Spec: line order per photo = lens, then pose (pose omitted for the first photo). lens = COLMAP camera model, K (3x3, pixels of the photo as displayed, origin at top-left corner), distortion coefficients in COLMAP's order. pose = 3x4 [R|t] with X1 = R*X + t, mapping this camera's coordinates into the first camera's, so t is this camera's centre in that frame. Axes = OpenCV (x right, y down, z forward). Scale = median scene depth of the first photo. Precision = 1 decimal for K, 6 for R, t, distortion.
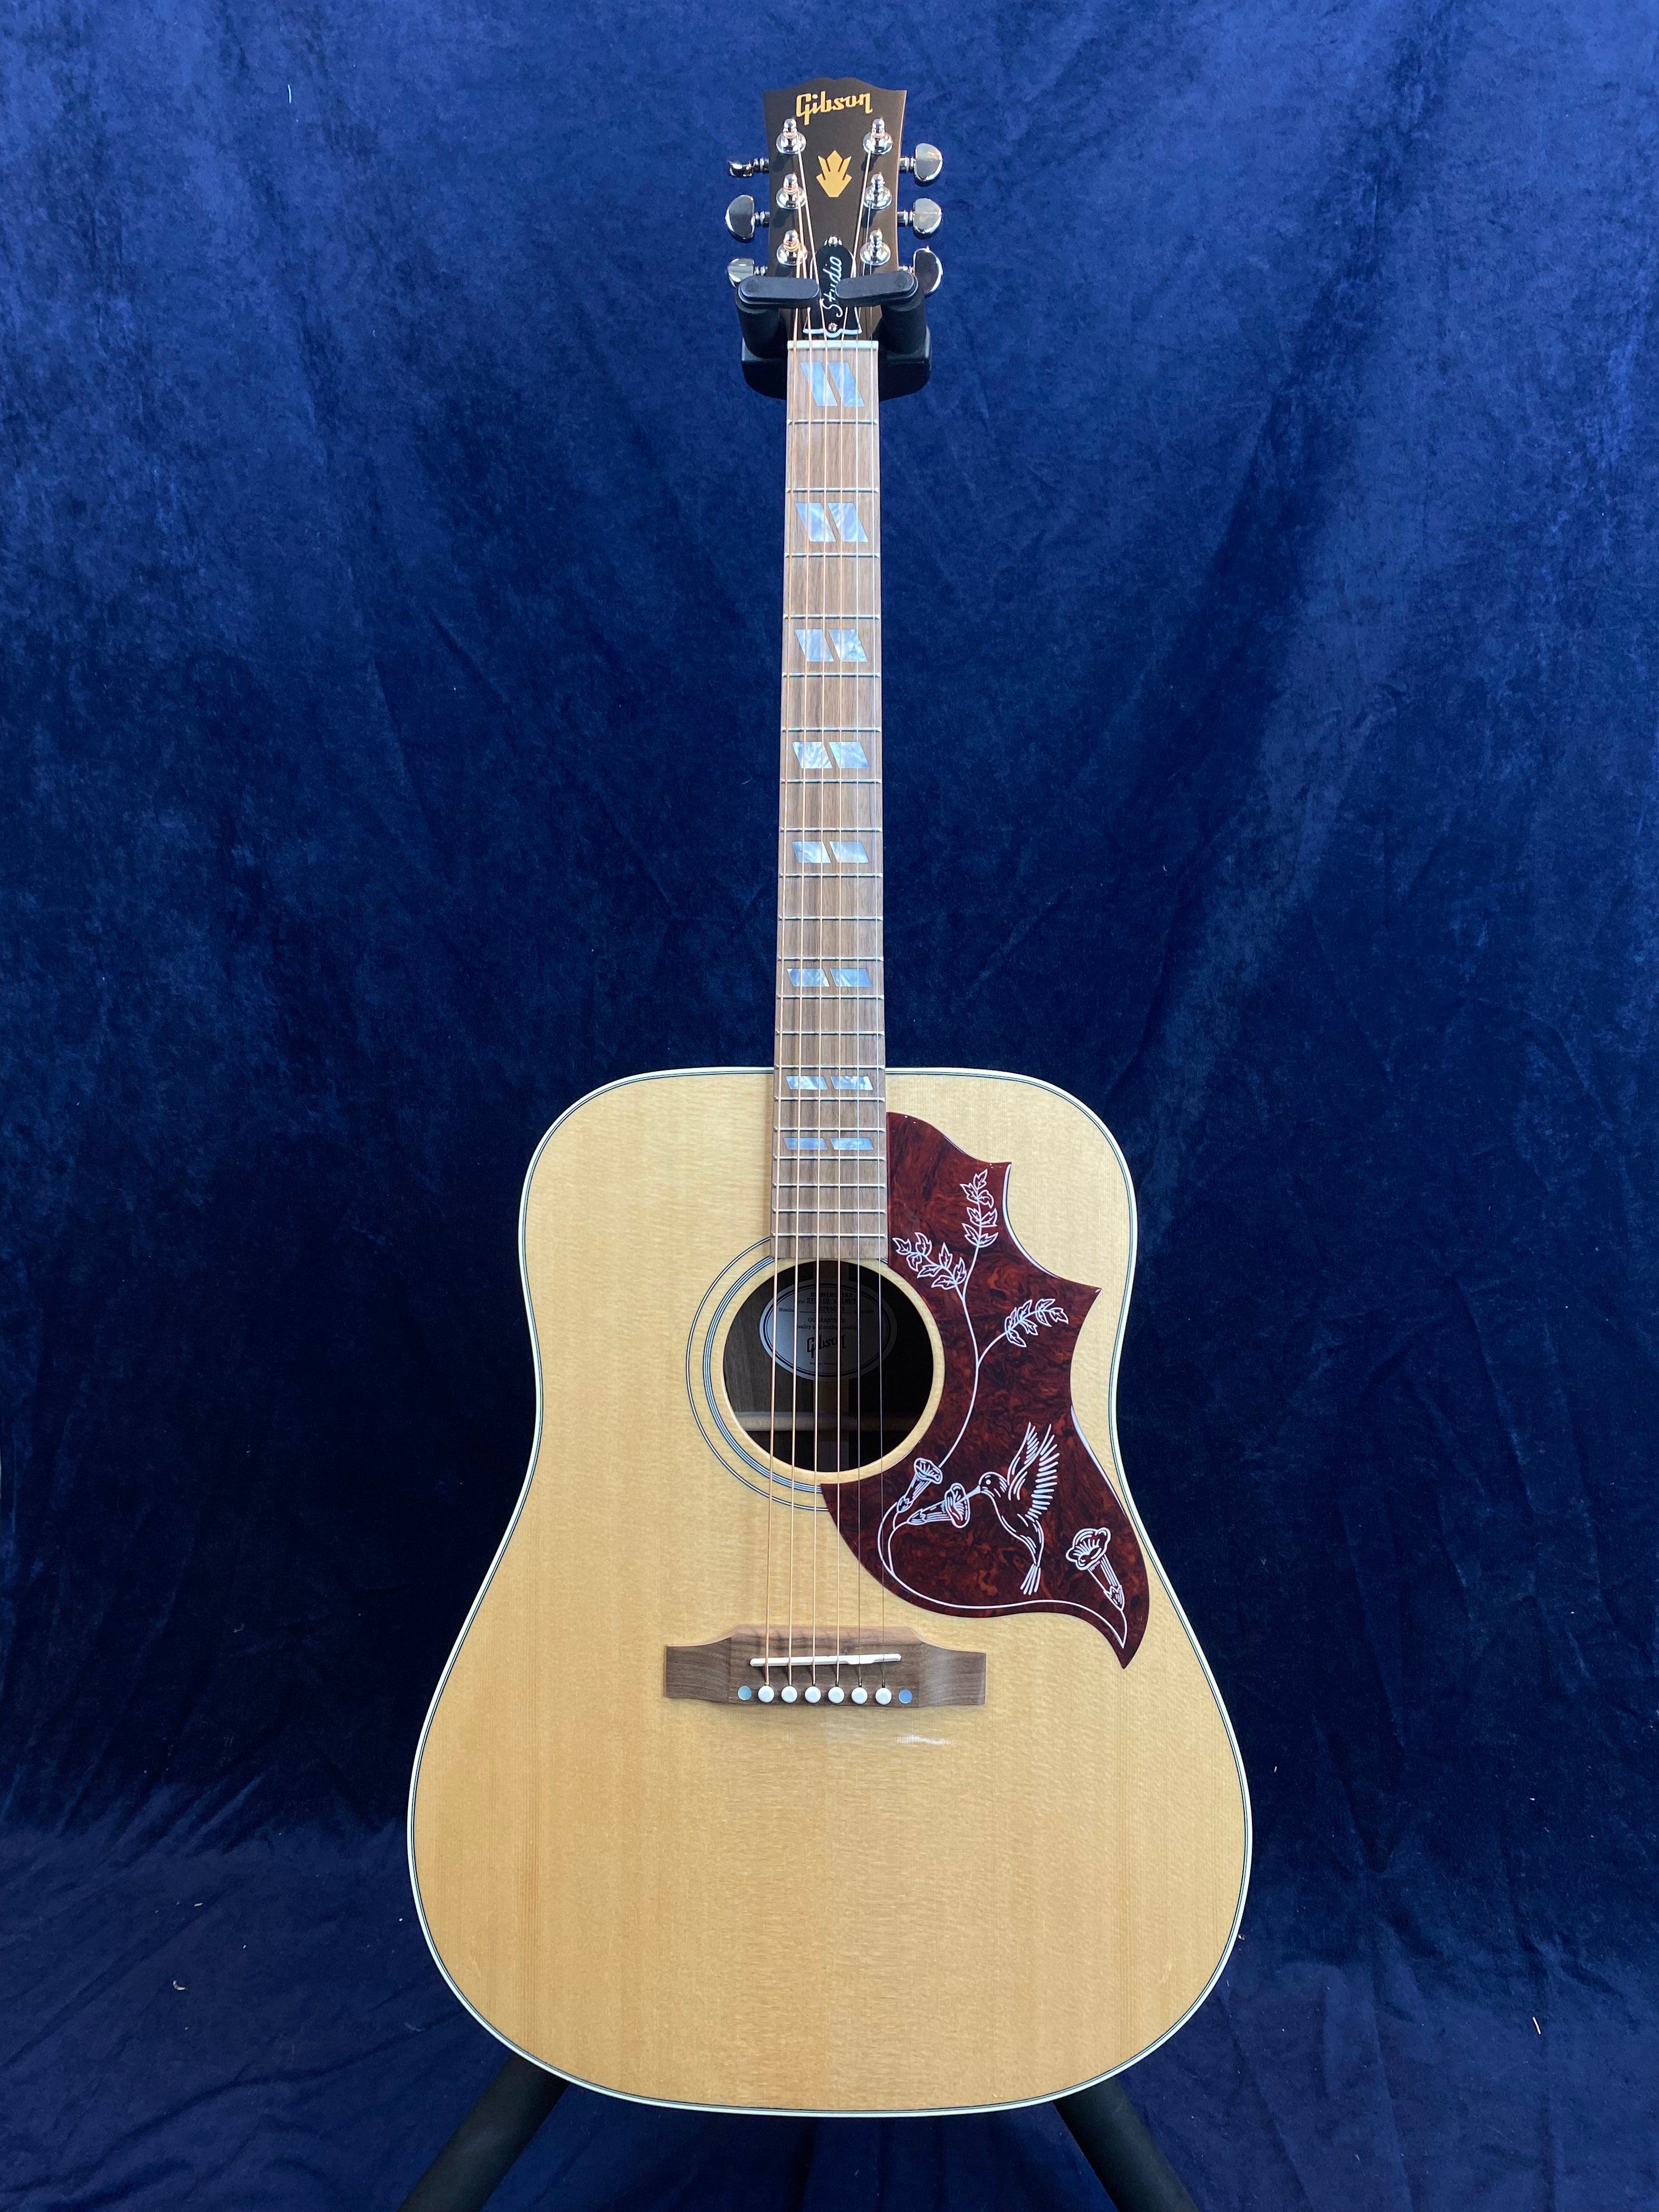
lens RADIAL K [[1715.0, 0, 827.4], [0, 1715.0, 1087.4], [0, 0, 1]] dist [0.021997, -0.033281]
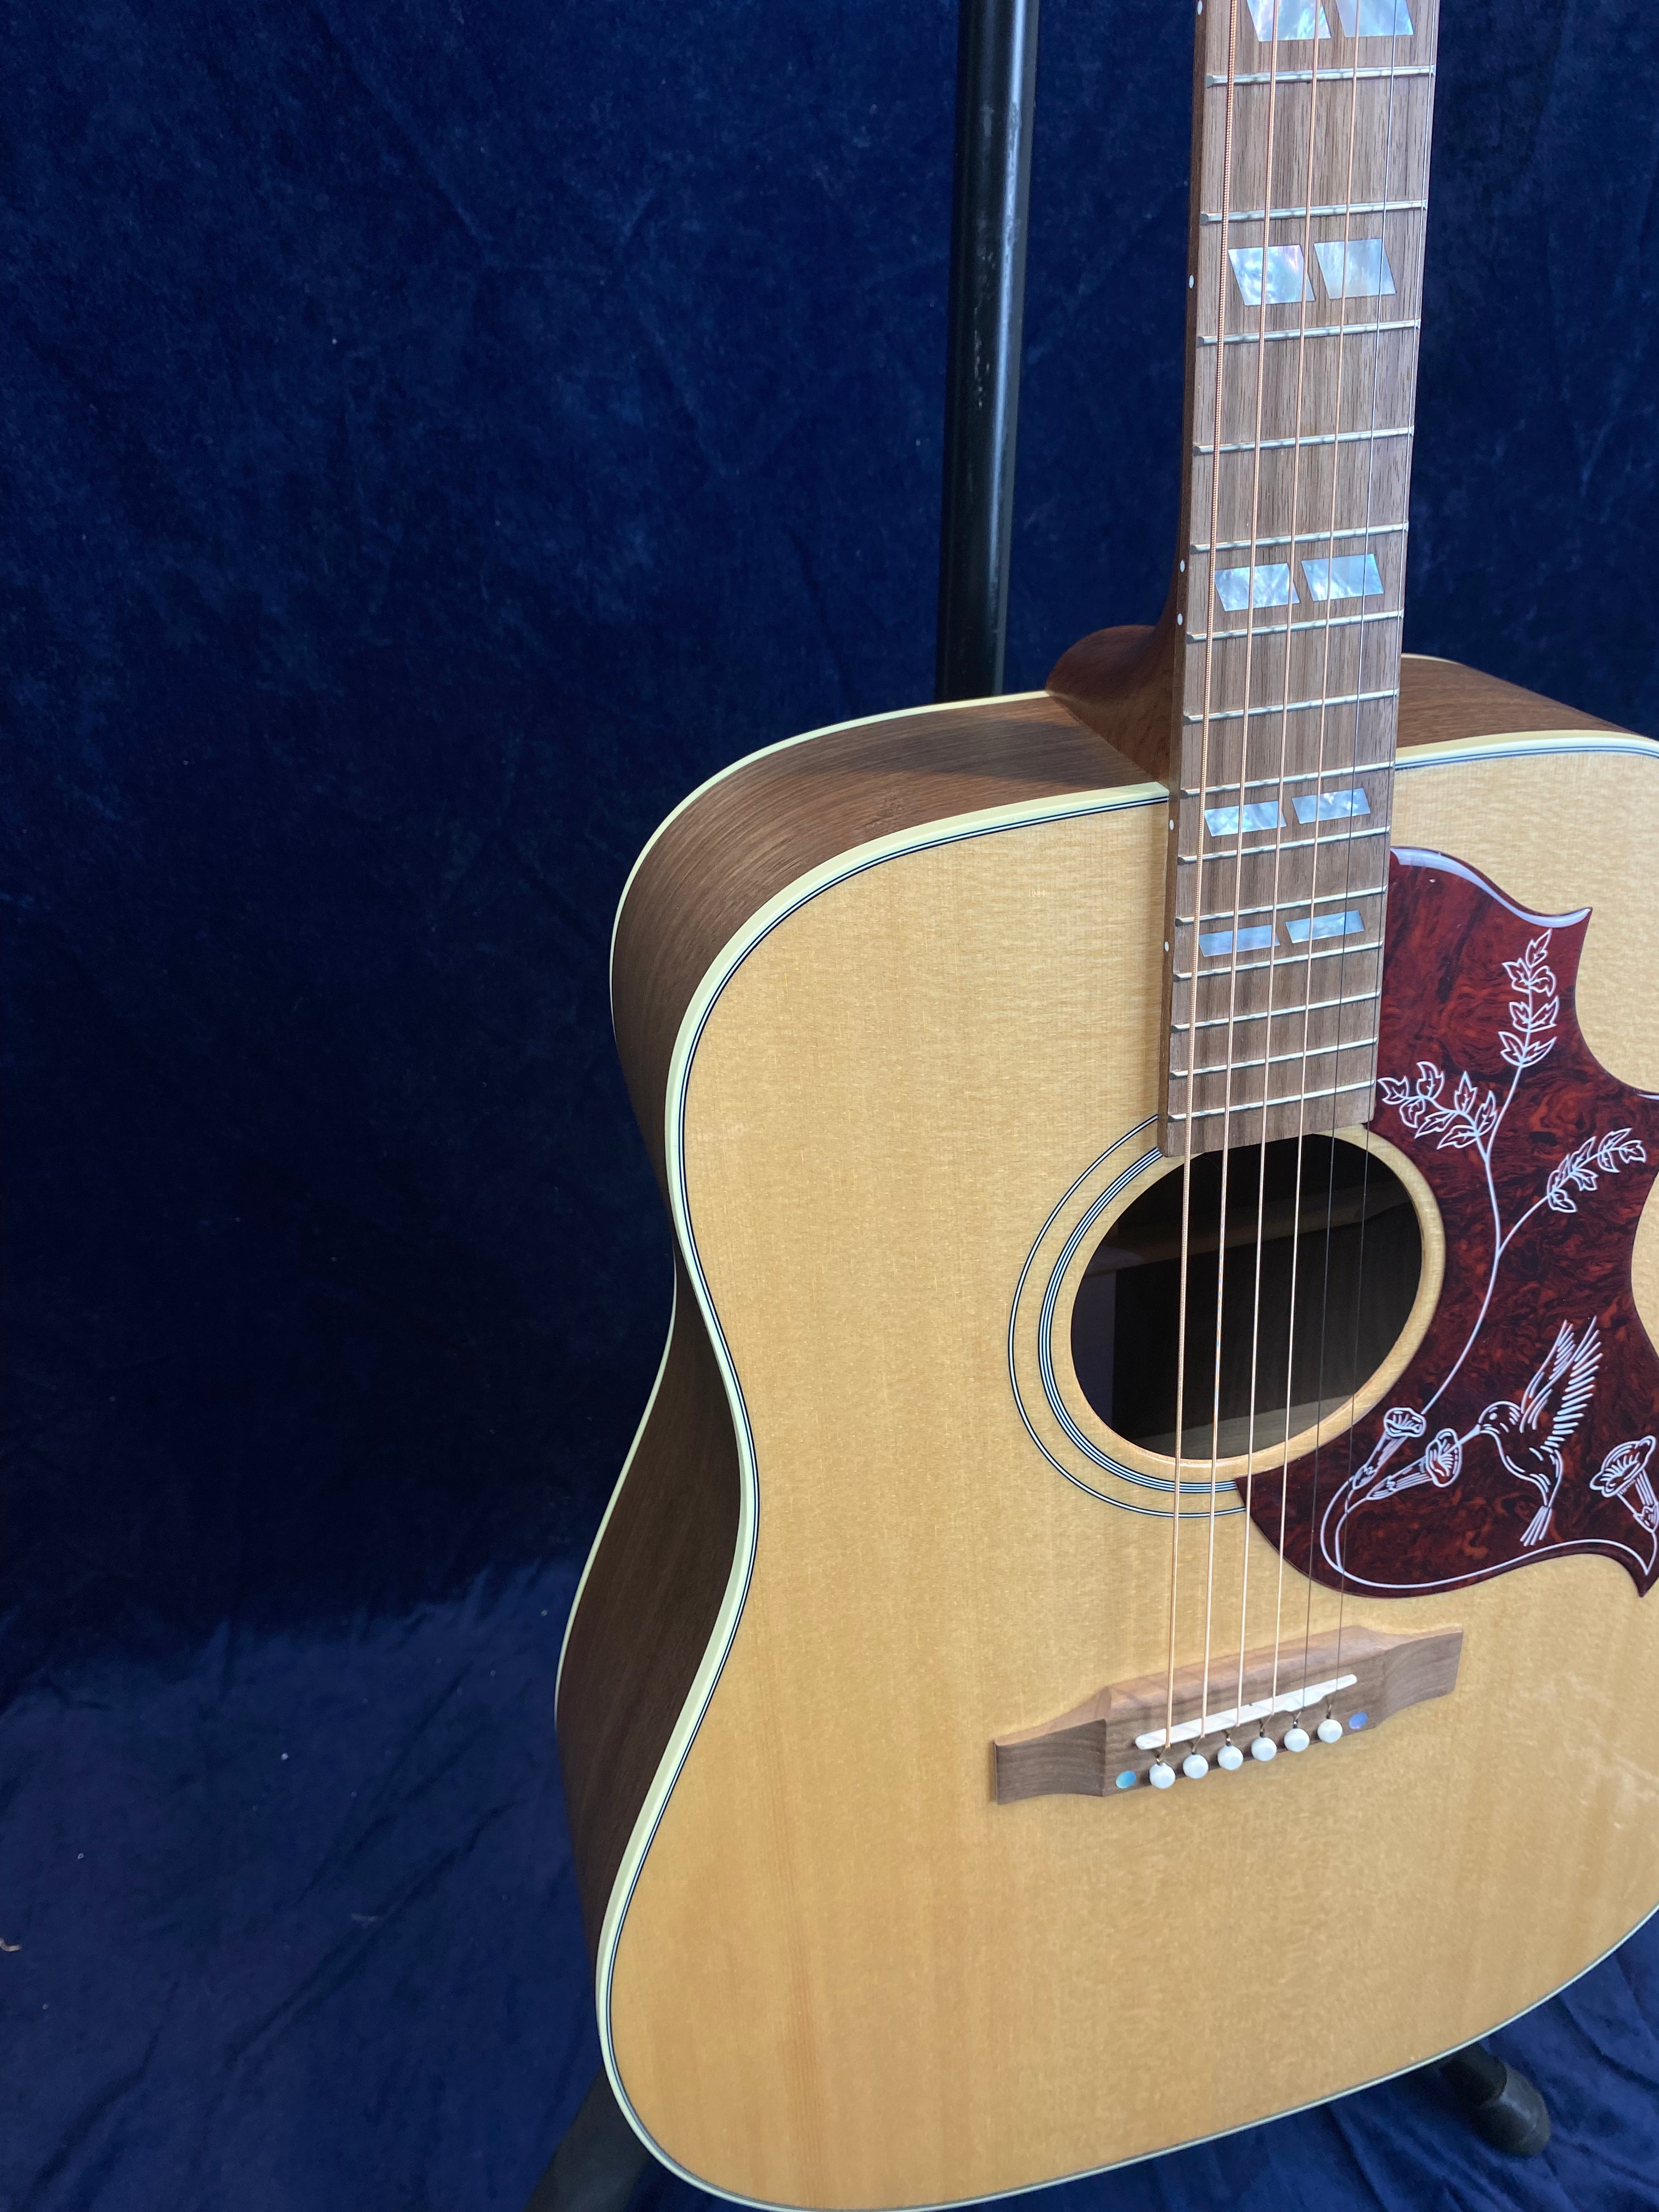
lens RADIAL K [[1715.0, 0, 840.6], [0, 1715.0, 1111.3], [0, 0, 1]] dist [0.021997, -0.033281]
pose [[0.952496, -0.165790, 0.255471, -0.171736], [0.035008, 0.892885, 0.448922, -0.105709], [-0.302533, -0.418653, 0.856273, 0.425237]]
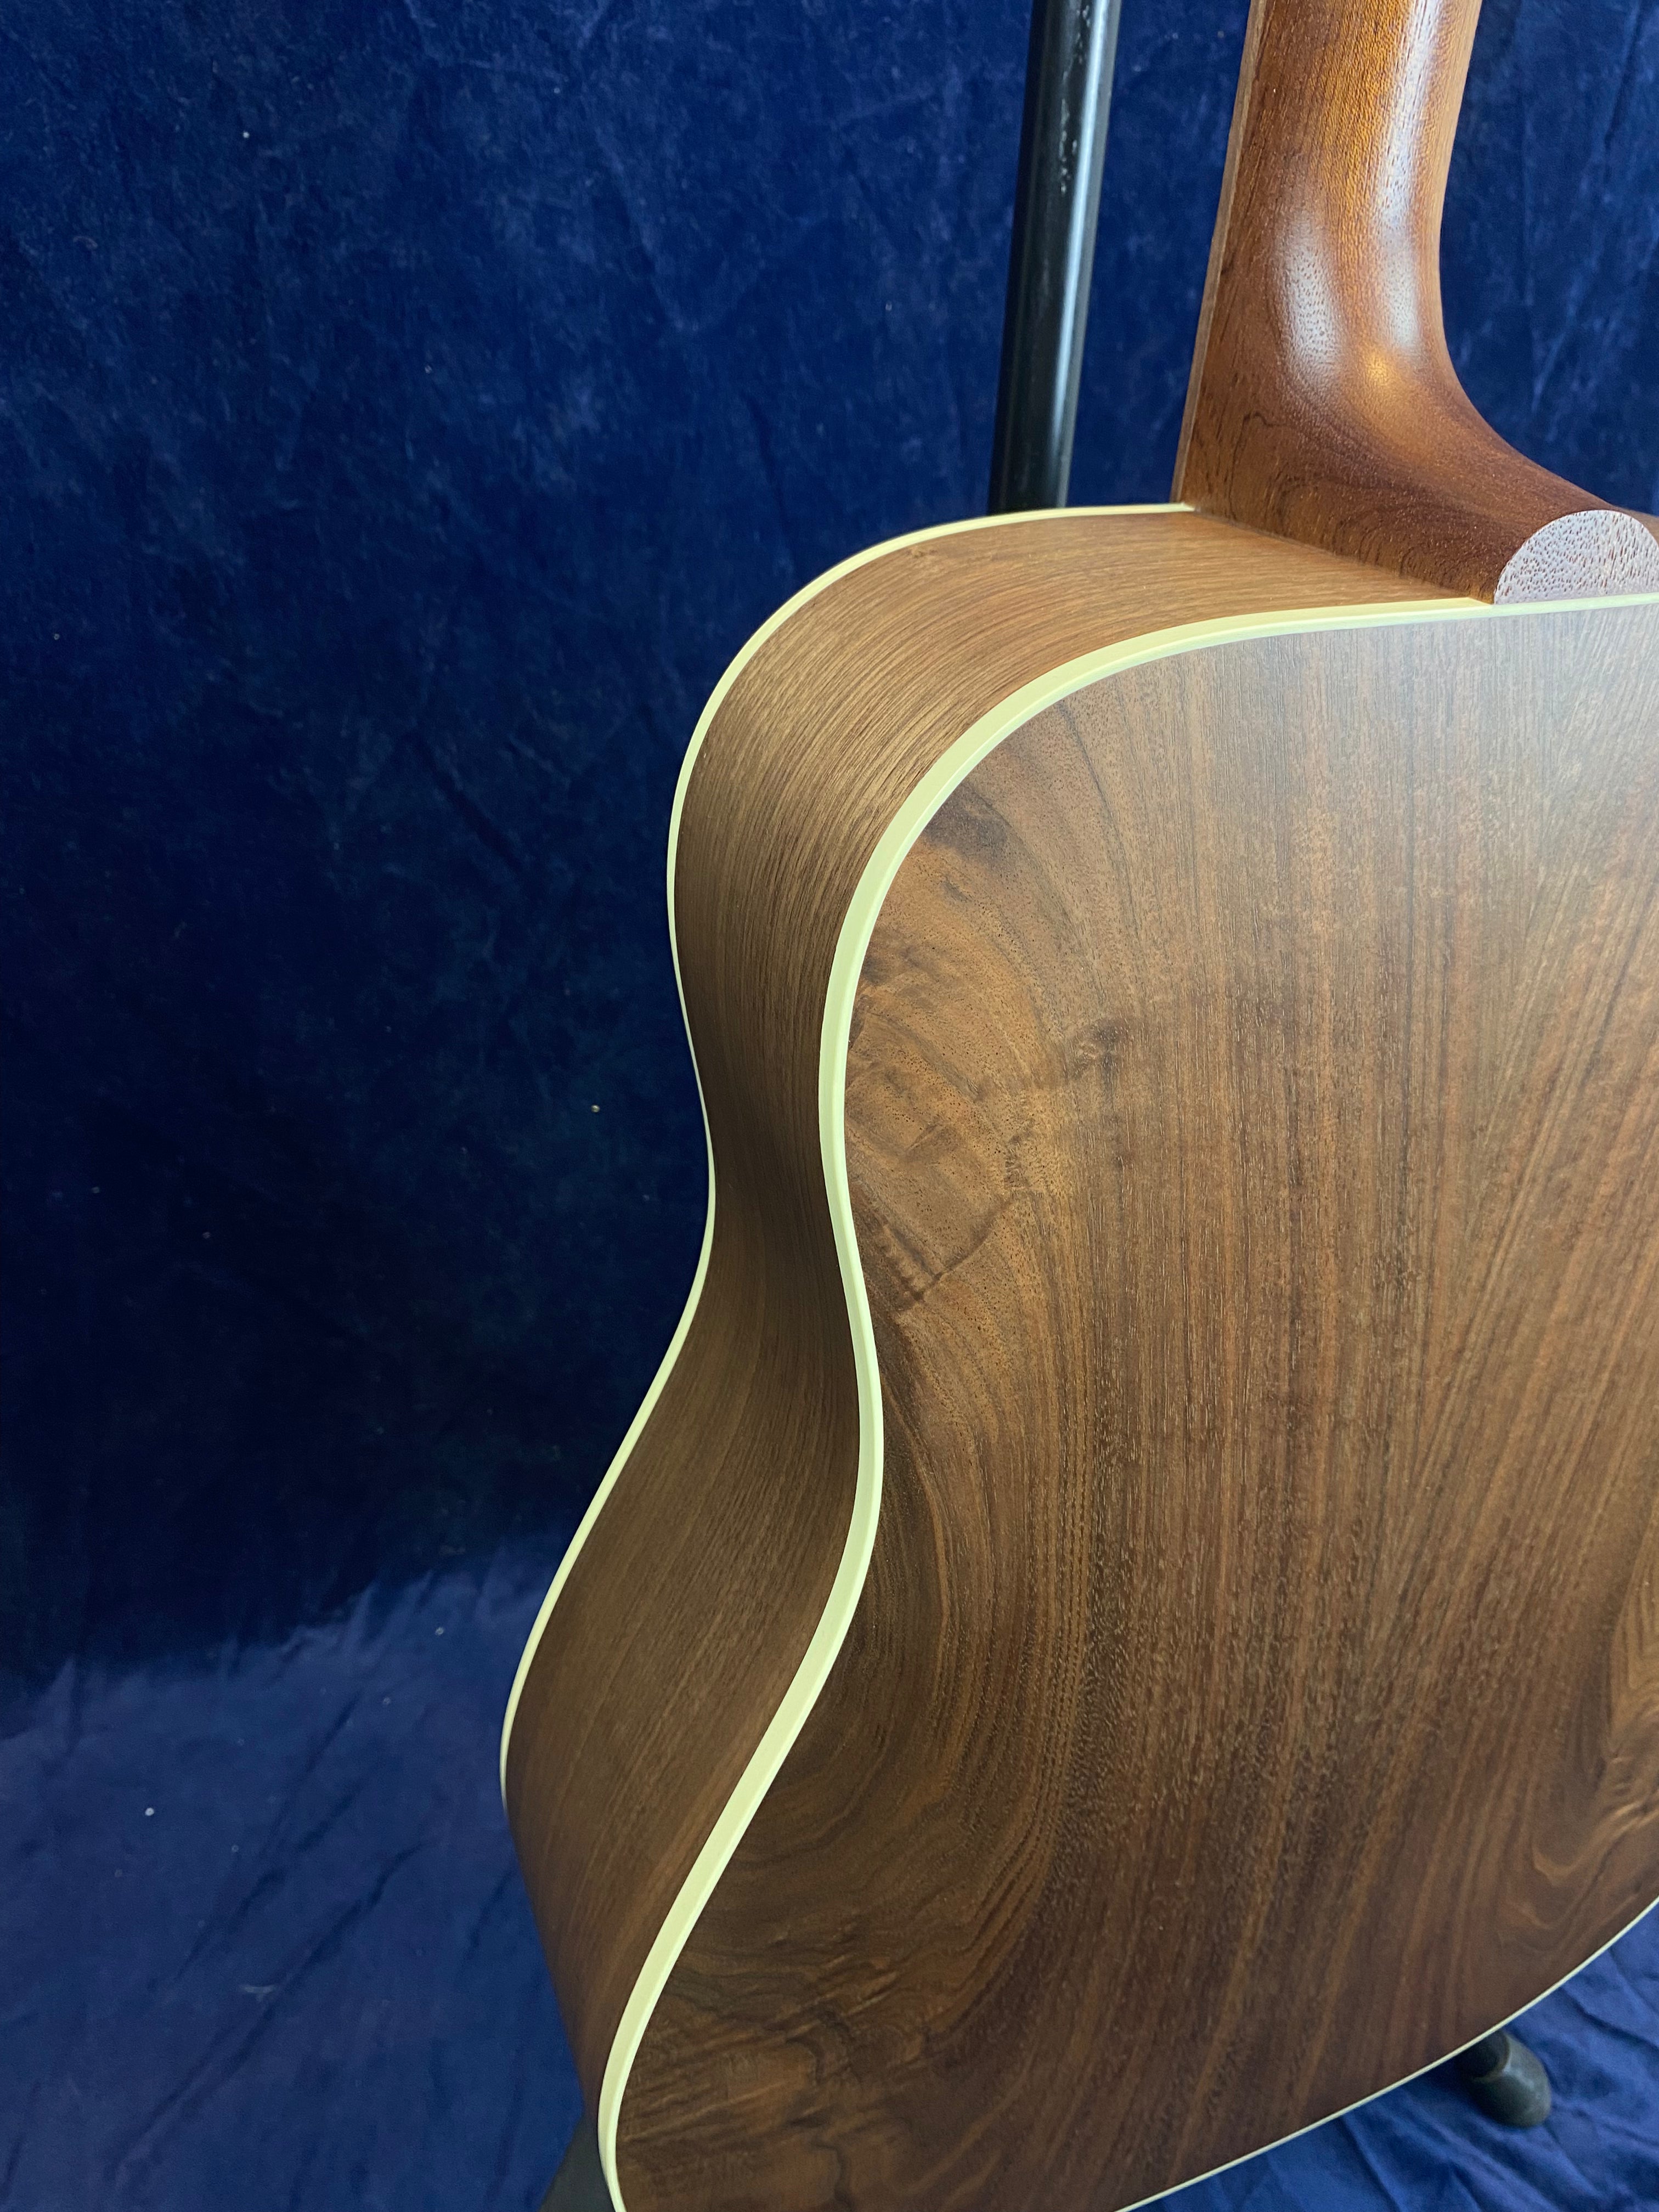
lens RADIAL K [[1715.0, 0, 851.9], [0, 1715.0, 1104.0], [0, 0, 1]] dist [0.021997, -0.033281]
pose [[0.903797, -0.180447, 0.388058, -0.225422], [-0.008082, 0.899403, 0.437046, -0.052730], [-0.427884, -0.398137, 0.811420, 0.489632]]
